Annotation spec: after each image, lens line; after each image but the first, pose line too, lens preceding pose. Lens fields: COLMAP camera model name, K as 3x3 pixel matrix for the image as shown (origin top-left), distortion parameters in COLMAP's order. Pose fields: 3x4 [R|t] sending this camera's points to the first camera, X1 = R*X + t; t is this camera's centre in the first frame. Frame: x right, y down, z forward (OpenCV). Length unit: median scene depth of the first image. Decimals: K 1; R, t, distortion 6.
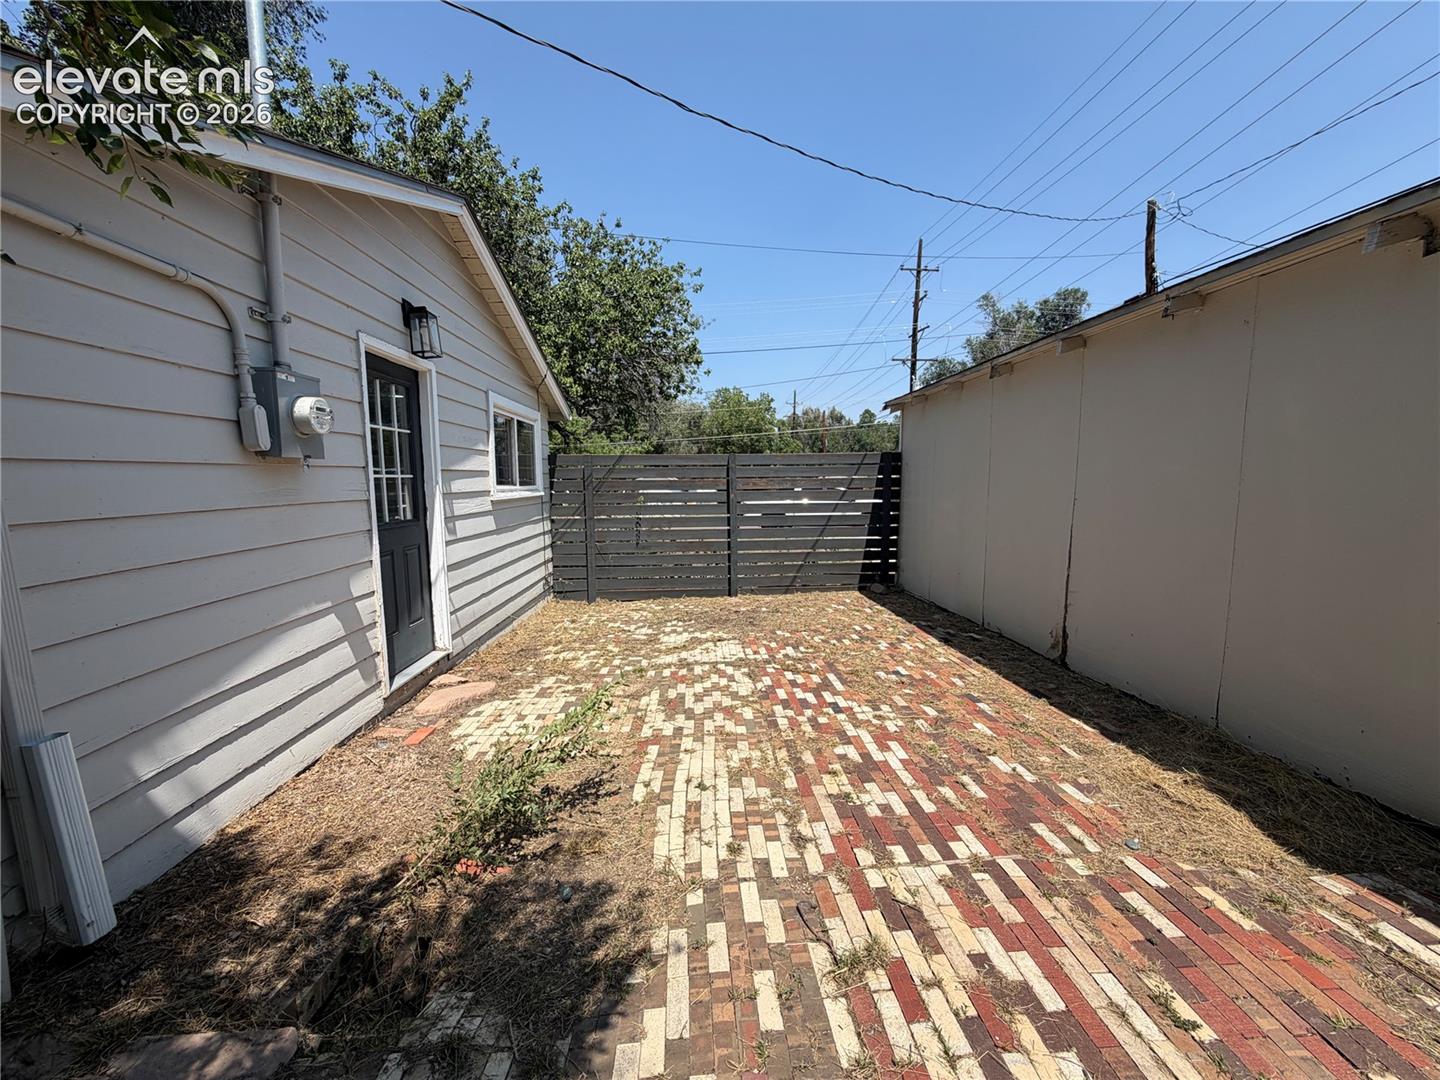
lens RADIAL K [[578.3, 0, 717.3], [0, 578.3, 539.5], [0, 0, 1]] dist [0.001657, 0.000310]
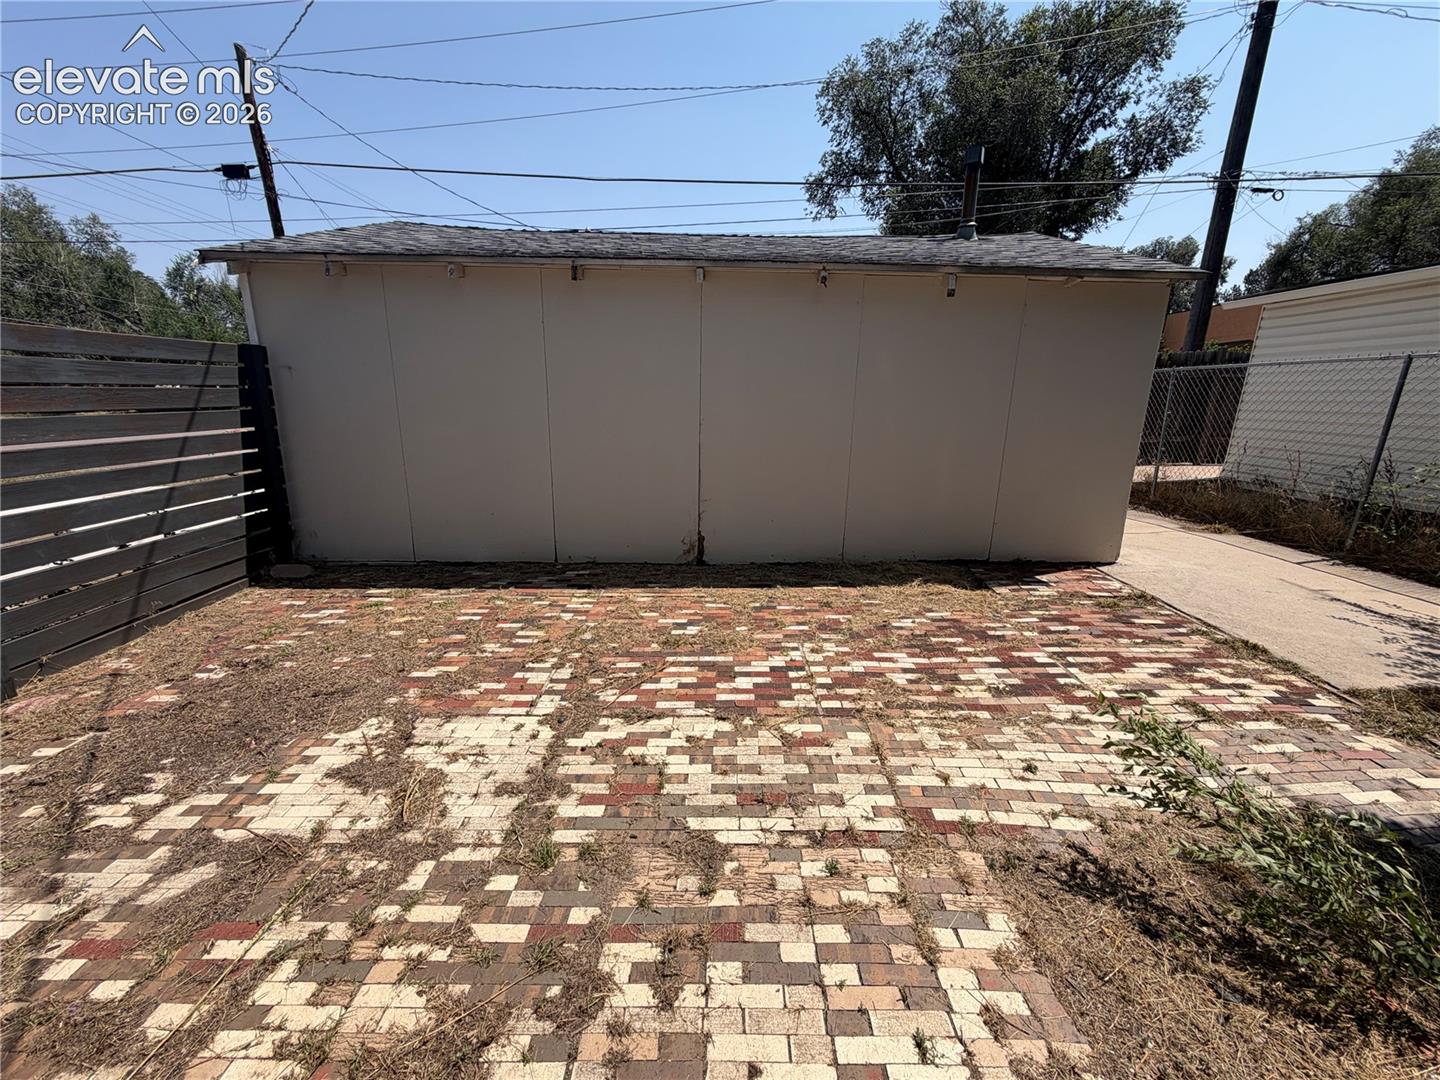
lens RADIAL K [[578.3, 0, 717.3], [0, 578.3, 539.5], [0, 0, 1]] dist [0.001657, 0.000310]
pose [[0.053253, -0.235438, 0.970429, -0.577724], [0.081858, 0.969567, 0.230737, -0.107514], [-0.995220, 0.067150, 0.070905, 0.972315]]
